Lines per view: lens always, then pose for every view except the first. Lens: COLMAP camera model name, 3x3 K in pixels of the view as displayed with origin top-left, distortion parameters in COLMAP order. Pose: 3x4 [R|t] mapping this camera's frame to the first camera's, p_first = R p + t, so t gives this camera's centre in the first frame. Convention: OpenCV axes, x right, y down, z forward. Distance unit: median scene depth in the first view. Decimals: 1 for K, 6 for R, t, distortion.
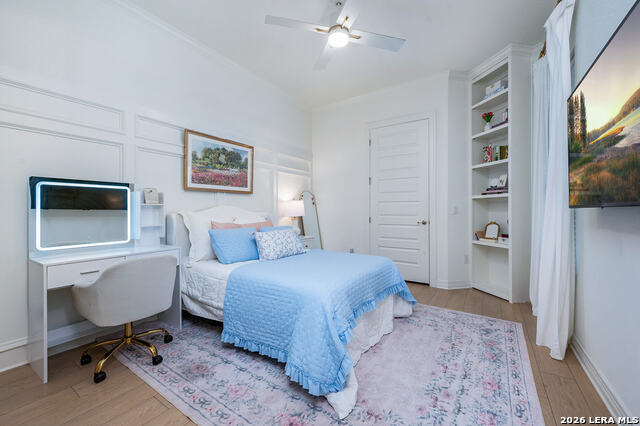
lens RADIAL K [[259.0, 0, 316.4], [0, 259.0, 211.8], [0, 0, 1]] dist [-0.002745, 0.000133]
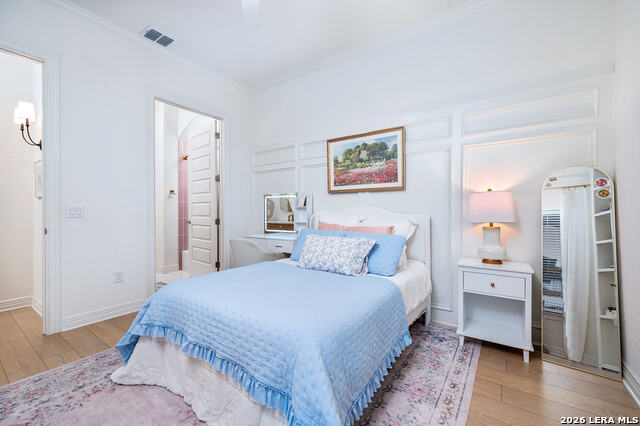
lens RADIAL K [[271.8, 0, 320.4], [0, 271.8, 209.4], [0, 0, 1]] dist [0.001517, 0.000121]
pose [[-0.023914, -0.005219, -0.999700, 0.642728], [-0.008824, 0.999949, -0.005009, -0.006199], [0.999675, 0.008702, -0.023959, 0.924162]]
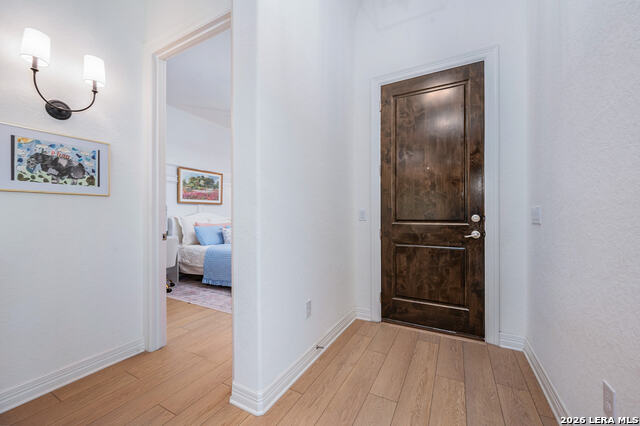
lens RADIAL K [[259.0, 0, 322.8], [0, 259.0, 213.1], [0, 0, 1]] dist [-0.002745, 0.000133]
pose [[0.994885, -0.002273, 0.100984, 0.226805], [0.003420, 0.999932, -0.011188, 0.000660], [-0.100952, 0.011476, 0.994825, -0.690558]]
